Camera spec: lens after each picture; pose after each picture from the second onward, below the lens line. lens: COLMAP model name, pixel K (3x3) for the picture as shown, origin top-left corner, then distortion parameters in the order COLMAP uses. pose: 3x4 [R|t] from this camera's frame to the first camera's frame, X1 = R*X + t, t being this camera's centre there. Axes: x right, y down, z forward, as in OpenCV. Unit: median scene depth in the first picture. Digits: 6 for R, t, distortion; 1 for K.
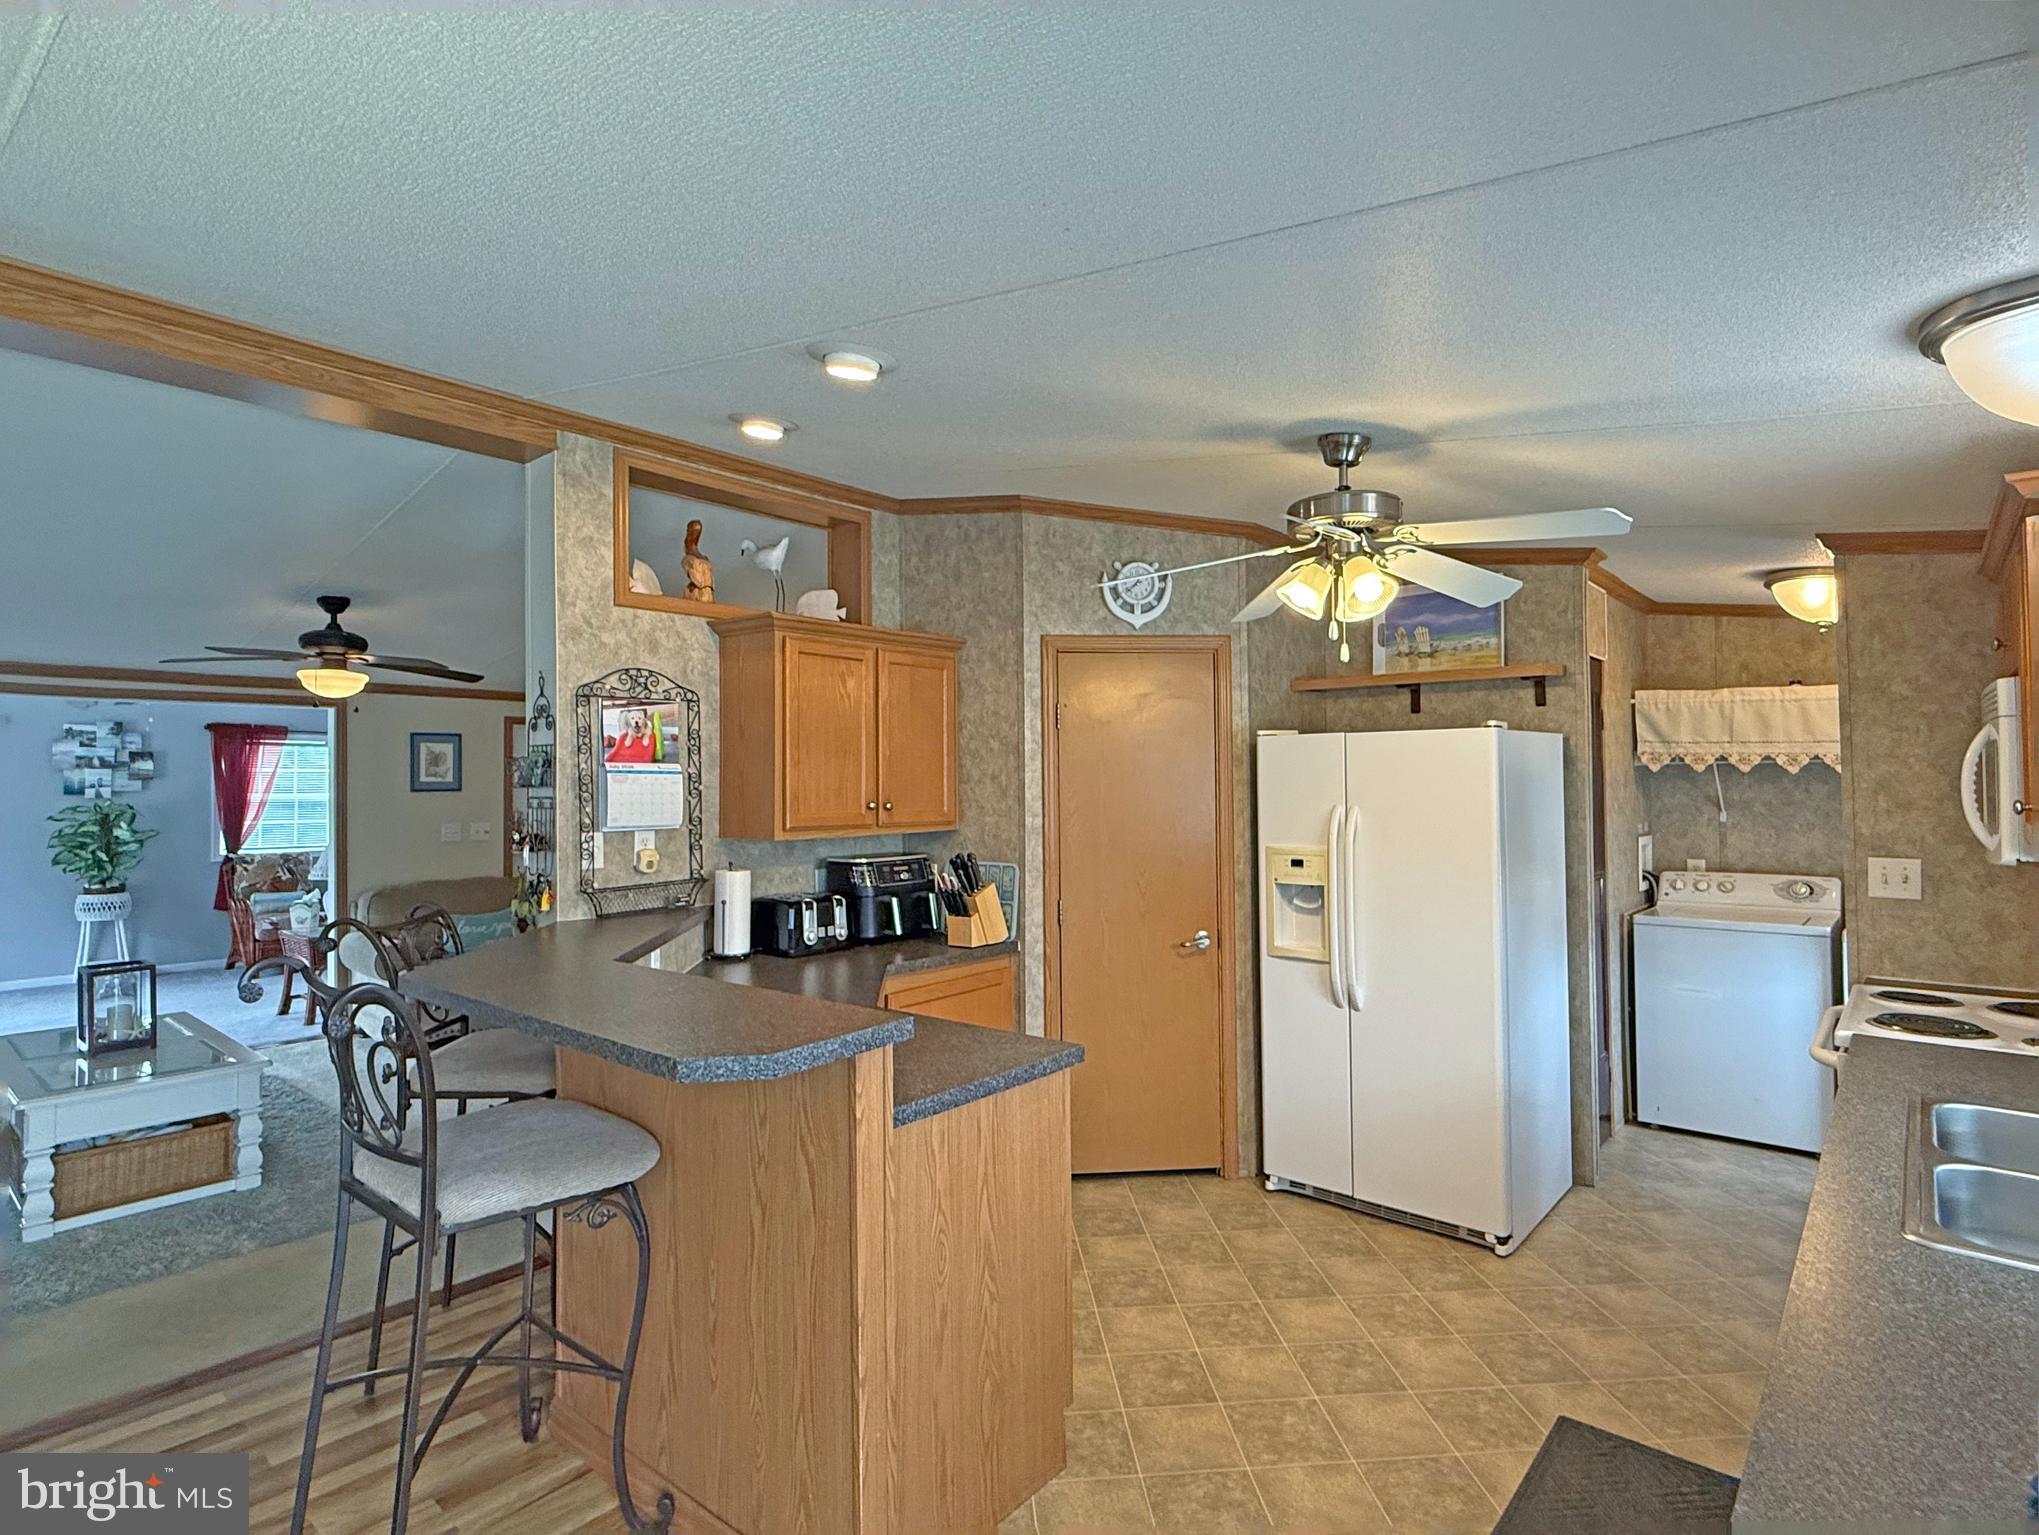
lens RADIAL K [[1044.5, 0, 1019.5], [0, 1044.5, 767.5], [0, 0, 1]] dist [0.001577, 0.000945]
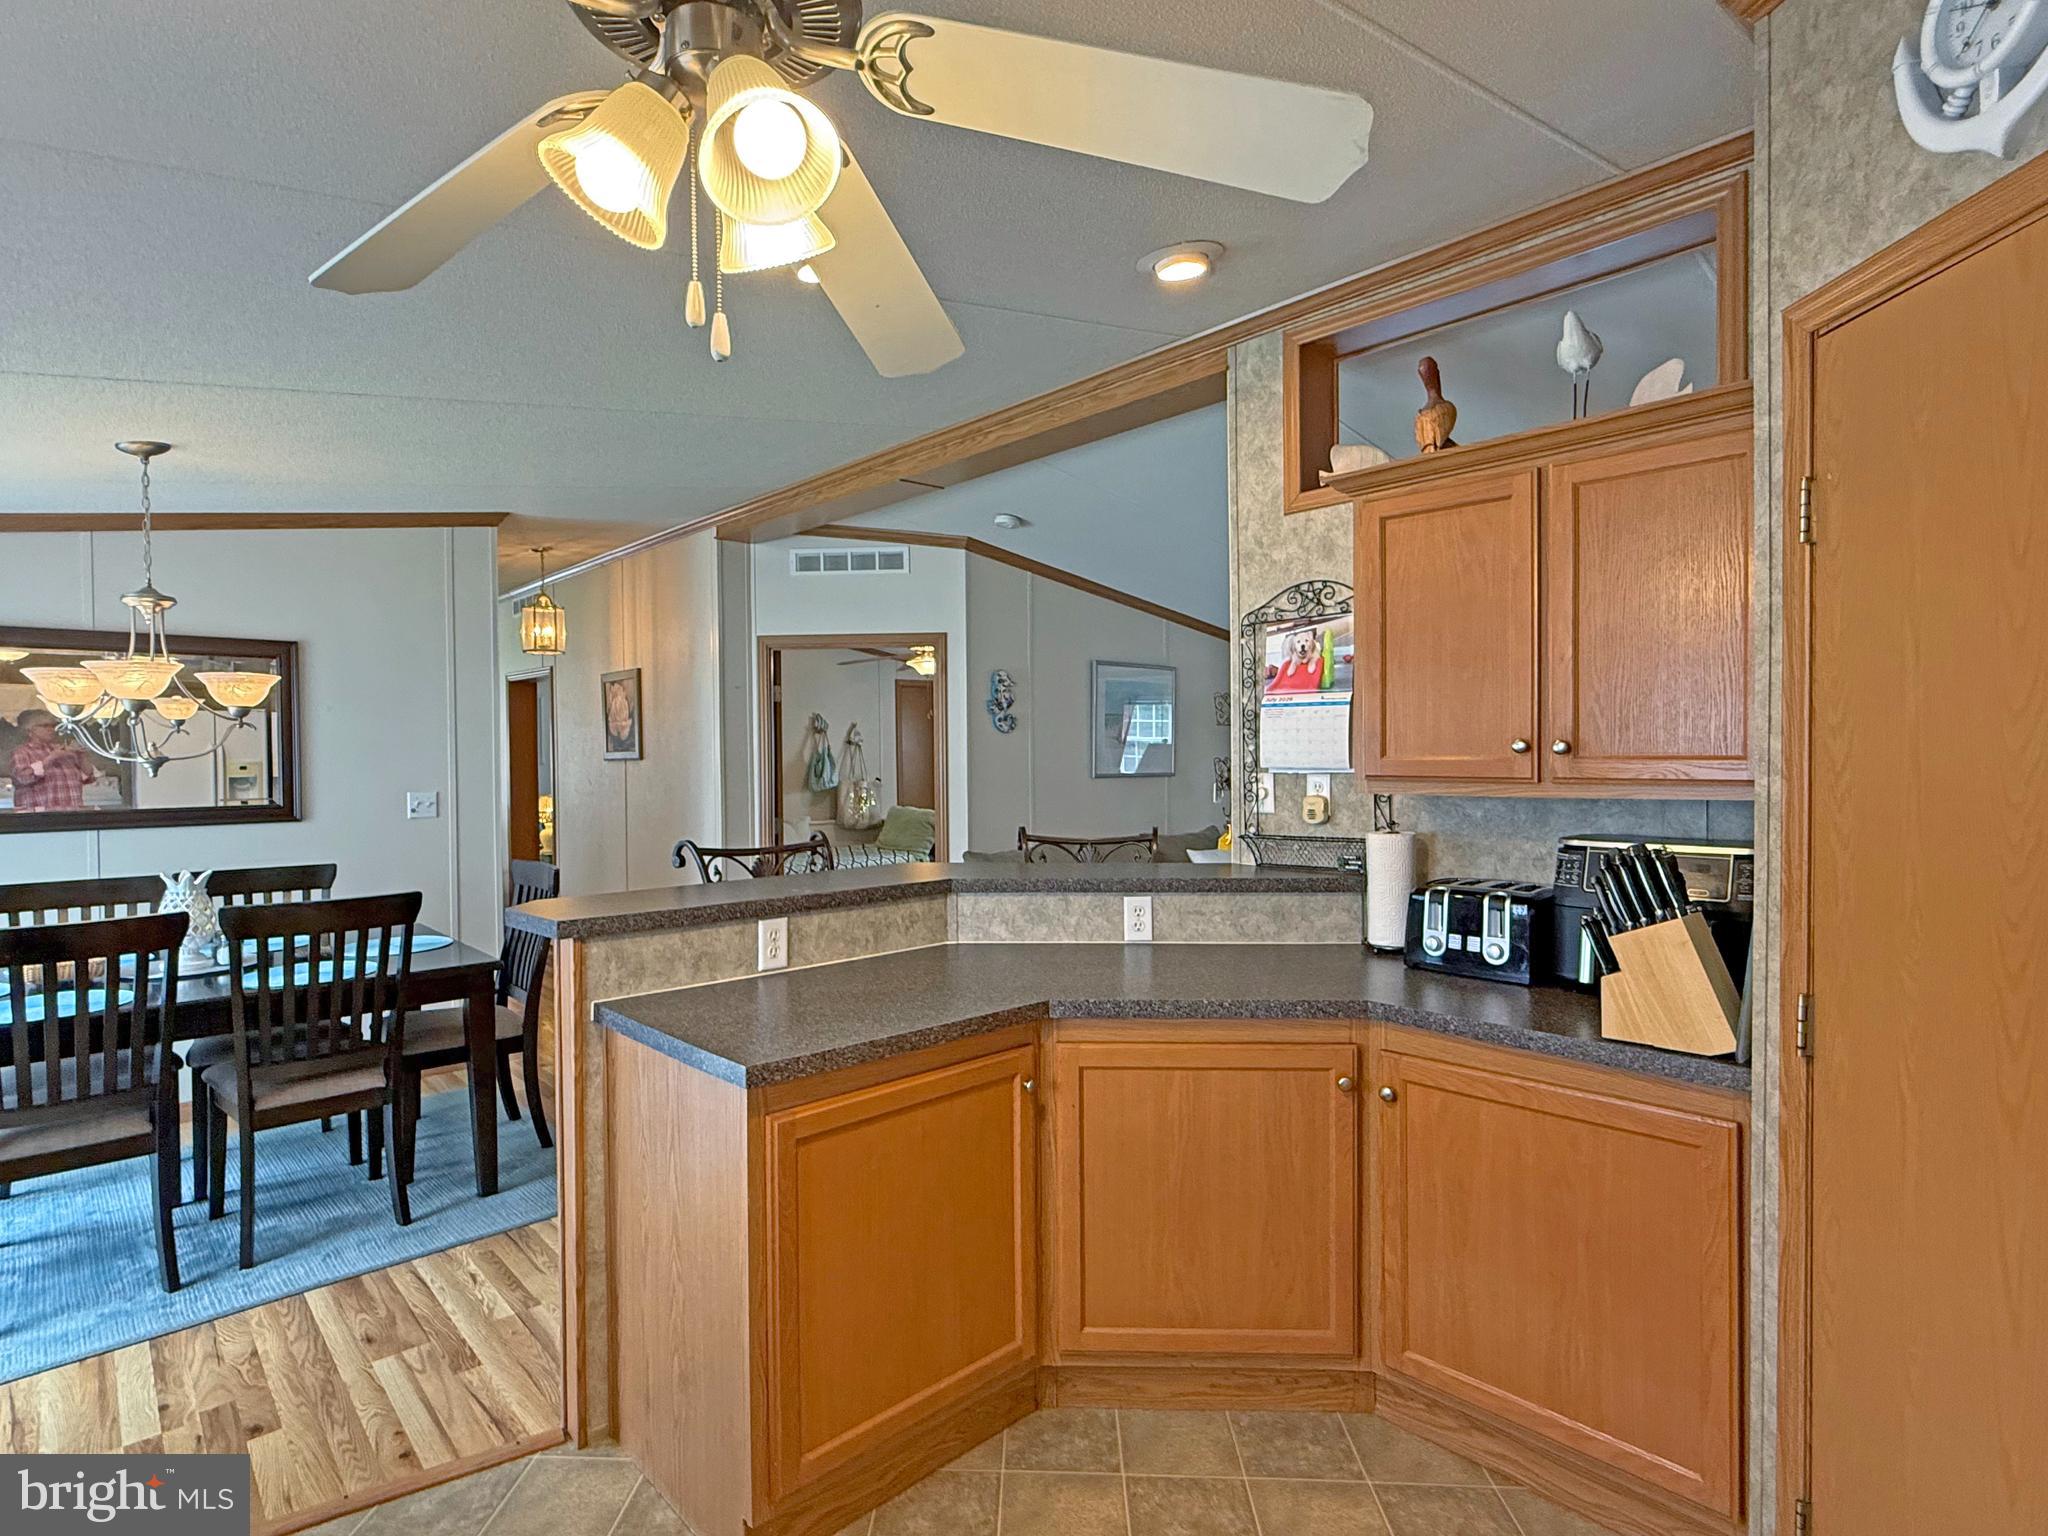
lens RADIAL K [[1049.2, 0, 1024.0], [0, 1049.2, 768.0], [0, 0, 1]] dist [0.001577, 0.000945]
pose [[-0.105517, 0.025403, -0.994093, 0.505376], [0.031745, 0.999250, 0.022166, 0.029582], [0.993911, -0.029219, -0.106244, 0.854693]]
